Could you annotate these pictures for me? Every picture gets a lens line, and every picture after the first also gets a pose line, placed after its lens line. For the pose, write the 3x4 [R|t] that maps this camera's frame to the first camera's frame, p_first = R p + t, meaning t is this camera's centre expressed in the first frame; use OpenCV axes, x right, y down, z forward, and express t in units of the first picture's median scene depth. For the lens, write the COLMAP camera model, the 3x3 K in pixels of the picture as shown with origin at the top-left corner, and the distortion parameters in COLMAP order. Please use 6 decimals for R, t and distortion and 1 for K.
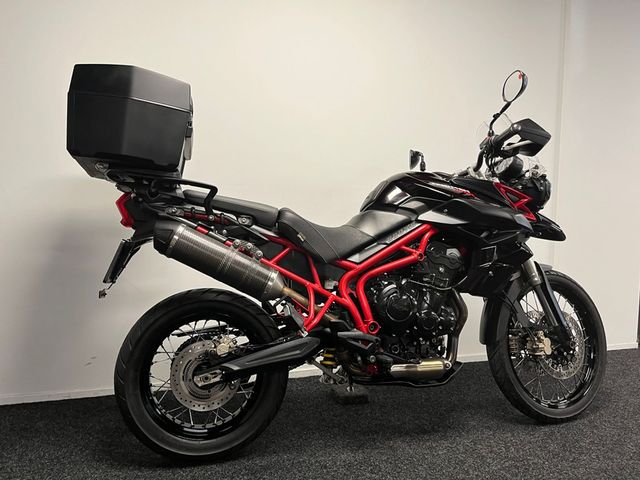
lens RADIAL K [[502.1, 0, 320.0], [0, 502.1, 240.0], [0, 0, 1]] dist [0.115187, -0.173326]
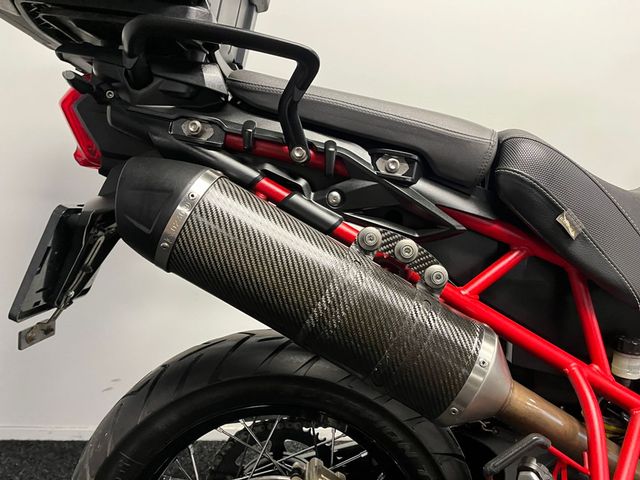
lens RADIAL K [[502.1, 0, 320.0], [0, 502.1, 240.0], [0, 0, 1]] dist [0.115187, -0.173326]
pose [[0.971385, 0.074302, -0.225590, -0.116385], [-0.044722, 0.990038, 0.133513, -0.031735], [0.233263, -0.119603, 0.965030, 0.645664]]
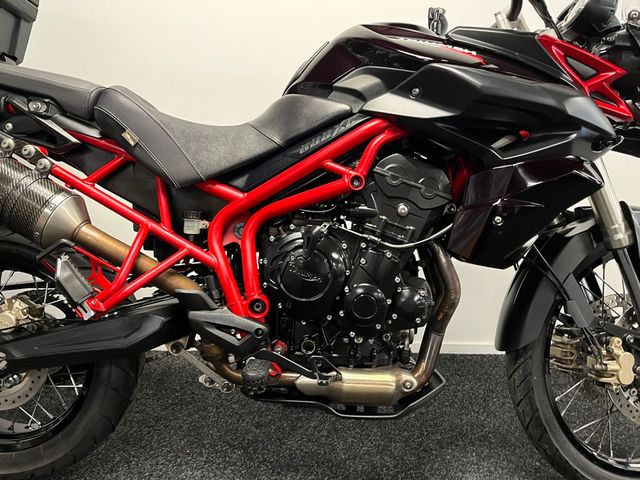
lens RADIAL K [[502.1, 0, 320.0], [0, 502.1, 240.0], [0, 0, 1]] dist [0.115187, -0.173326]
pose [[0.962122, 0.061220, -0.265655, 0.317251], [-0.028892, 0.991869, 0.123937, 0.030405], [0.271082, -0.111567, 0.956069, 0.505787]]
